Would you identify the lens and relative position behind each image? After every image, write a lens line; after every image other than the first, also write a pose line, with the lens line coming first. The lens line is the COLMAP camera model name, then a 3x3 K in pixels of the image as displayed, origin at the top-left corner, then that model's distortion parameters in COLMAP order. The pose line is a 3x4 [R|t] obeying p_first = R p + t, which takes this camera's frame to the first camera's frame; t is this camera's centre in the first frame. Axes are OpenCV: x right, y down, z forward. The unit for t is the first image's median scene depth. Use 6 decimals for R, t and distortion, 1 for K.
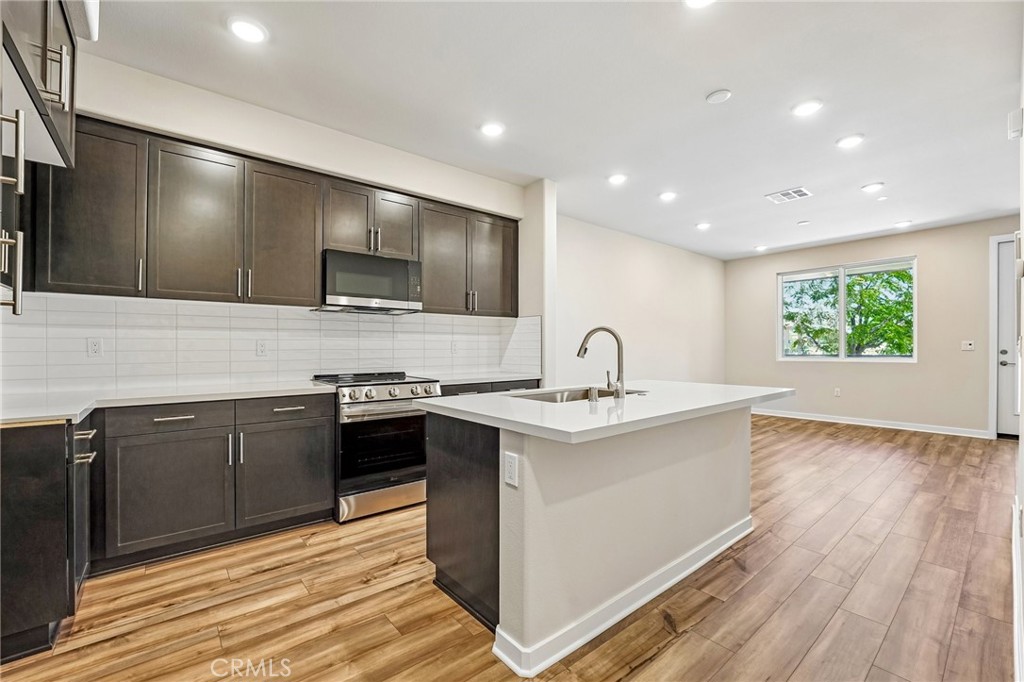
lens RADIAL K [[421.4, 0, 509.3], [0, 421.4, 342.1], [0, 0, 1]] dist [-0.028484, -0.002042]
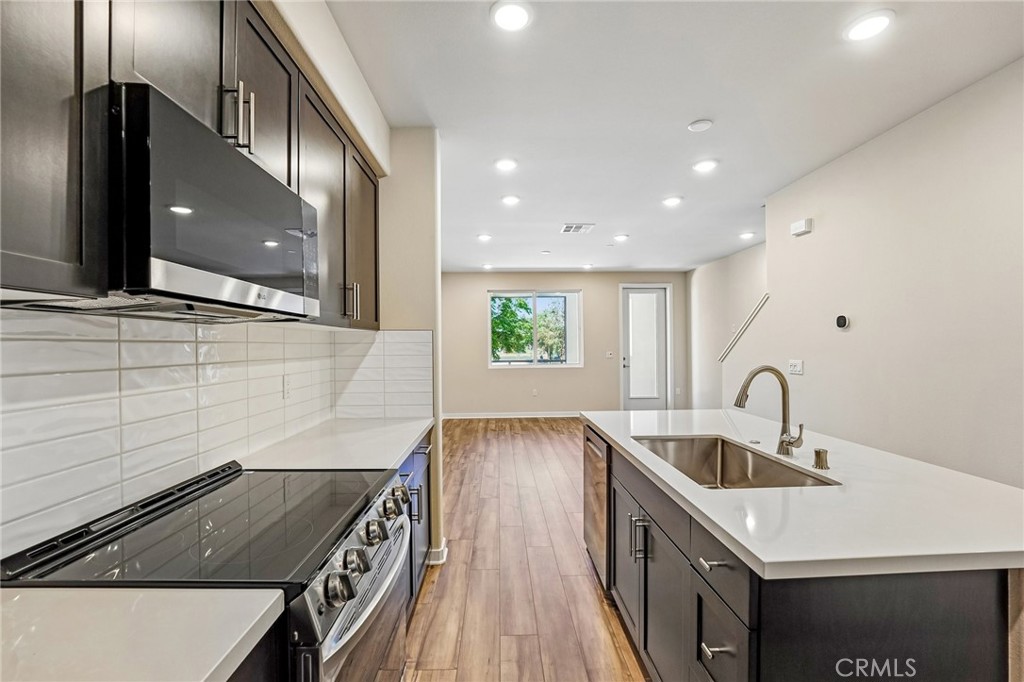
lens RADIAL K [[421.4, 0, 517.4], [0, 421.4, 337.9], [0, 0, 1]] dist [-0.028484, -0.002042]
pose [[0.595092, 0.010931, 0.803583, -0.436819], [0.000023, 0.999907, -0.013618, -0.047391], [-0.803657, 0.008123, 0.595037, 0.554583]]
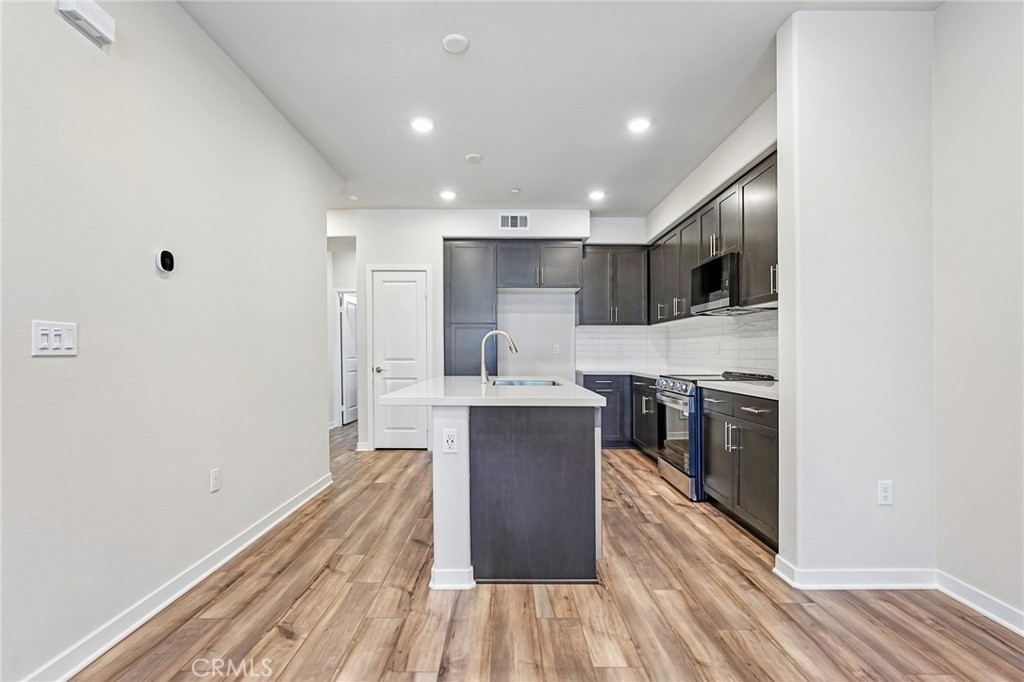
lens RADIAL K [[473.2, 0, 509.2], [0, 473.2, 369.2], [0, 0, 1]] dist [-0.016125, 0.001274]
pose [[-0.622118, 0.027896, -0.782427, 0.867730], [0.001897, 0.999416, 0.034124, 0.025465], [0.782921, 0.019745, -0.621807, 1.229578]]
